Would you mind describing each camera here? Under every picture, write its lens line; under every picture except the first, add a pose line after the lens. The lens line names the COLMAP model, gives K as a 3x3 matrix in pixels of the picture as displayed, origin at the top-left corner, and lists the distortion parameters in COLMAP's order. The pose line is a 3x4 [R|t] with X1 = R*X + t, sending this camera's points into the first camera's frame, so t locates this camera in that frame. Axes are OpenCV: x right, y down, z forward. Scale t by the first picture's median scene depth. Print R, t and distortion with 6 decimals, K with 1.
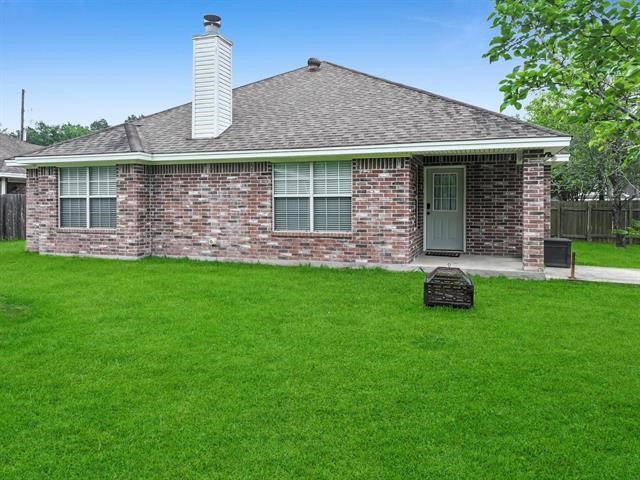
lens RADIAL K [[471.5, 0, 320.0], [0, 471.5, 240.0], [0, 0, 1]] dist [-0.000089, -0.001434]
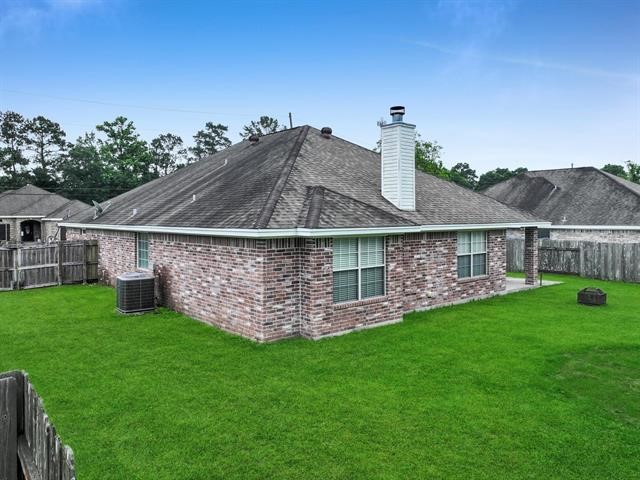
lens RADIAL K [[471.5, 0, 320.0], [0, 471.5, 240.0], [0, 0, 1]] dist [-0.000089, -0.001434]
pose [[0.512052, -0.049161, 0.857546, -1.442121], [0.059542, 0.997991, 0.021659, -0.184600], [-0.856888, 0.039969, 0.513951, 0.598389]]
